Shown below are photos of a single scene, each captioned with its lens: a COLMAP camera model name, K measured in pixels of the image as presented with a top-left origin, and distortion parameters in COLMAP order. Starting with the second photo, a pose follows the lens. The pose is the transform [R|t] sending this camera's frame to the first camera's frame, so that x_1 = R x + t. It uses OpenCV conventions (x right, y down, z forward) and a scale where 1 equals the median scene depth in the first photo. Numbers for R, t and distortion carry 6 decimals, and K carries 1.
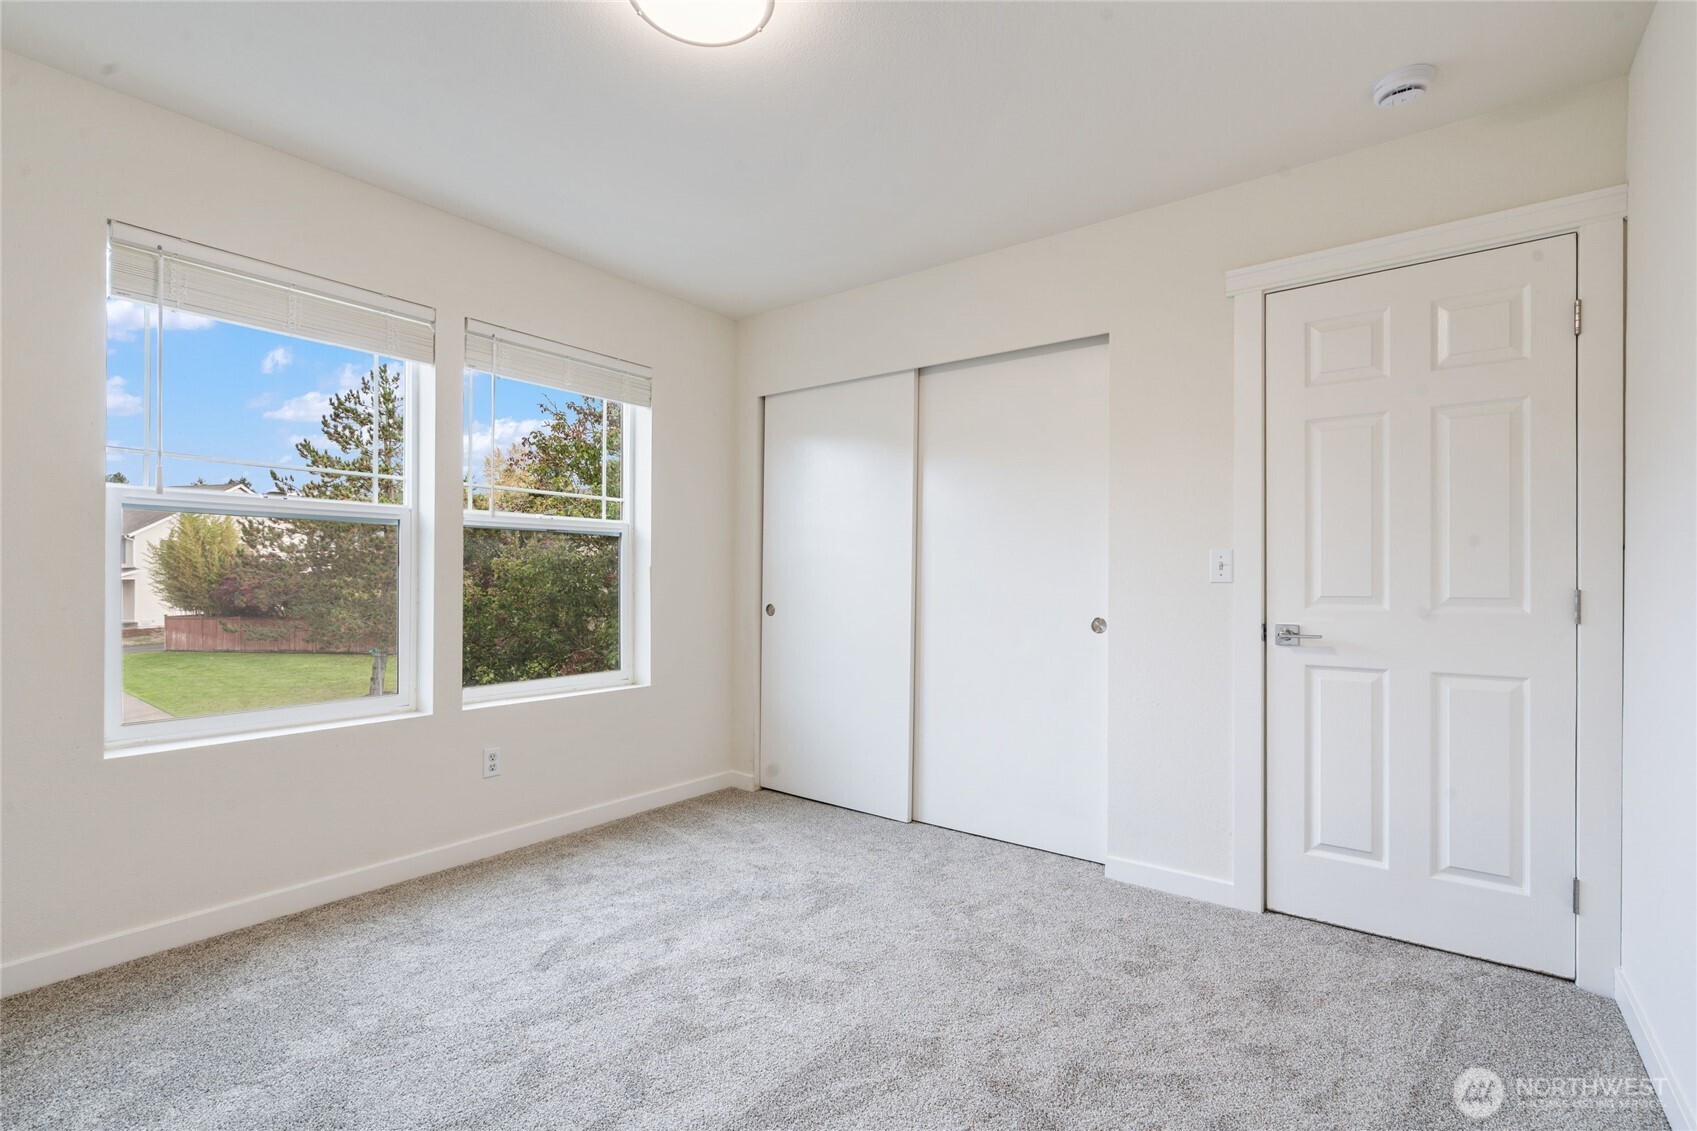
lens RADIAL K [[778.7, 0, 844.1], [0, 778.7, 579.6], [0, 0, 1]] dist [0.001725, -0.000509]
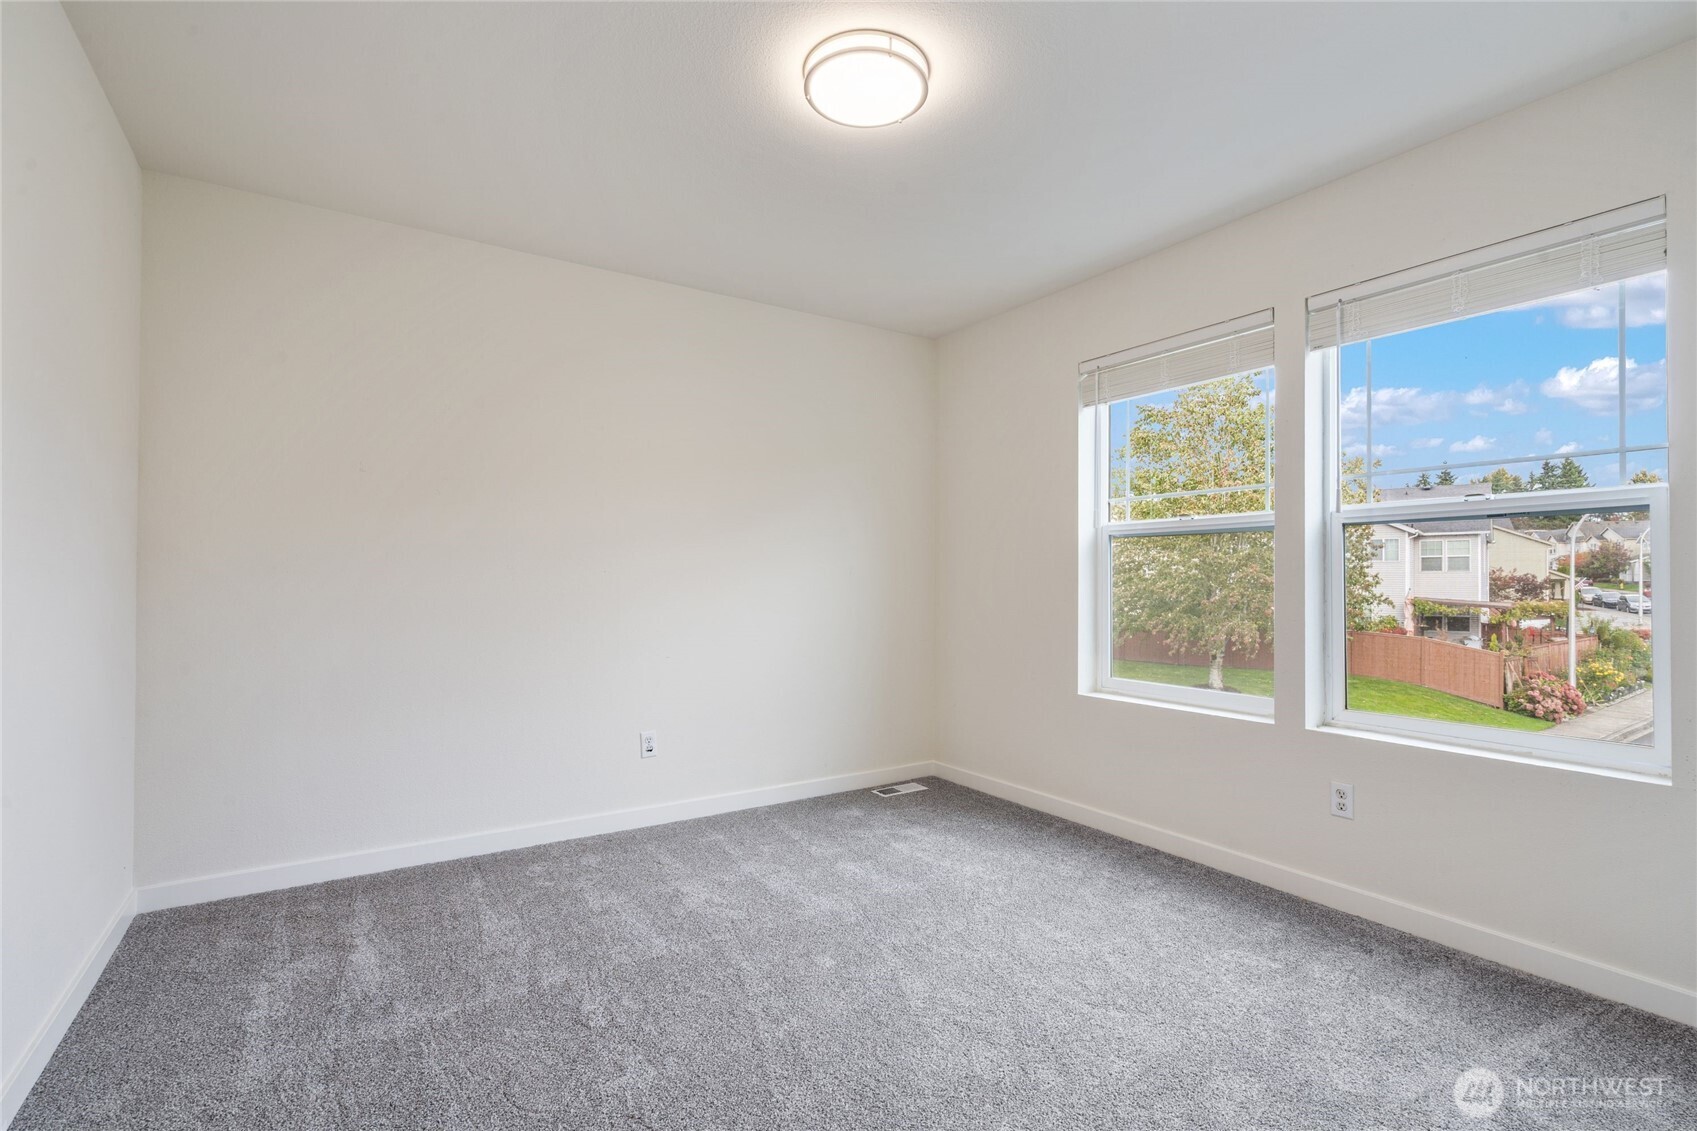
lens RADIAL K [[780.2, 0, 848.5], [0, 780.2, 565.5], [0, 0, 1]] dist [0.001097, 0.001161]
pose [[-0.336069, -0.020743, -0.941609, 0.549657], [-0.003179, 0.999777, -0.020890, -0.002040], [0.941832, -0.004027, -0.336059, 0.799201]]
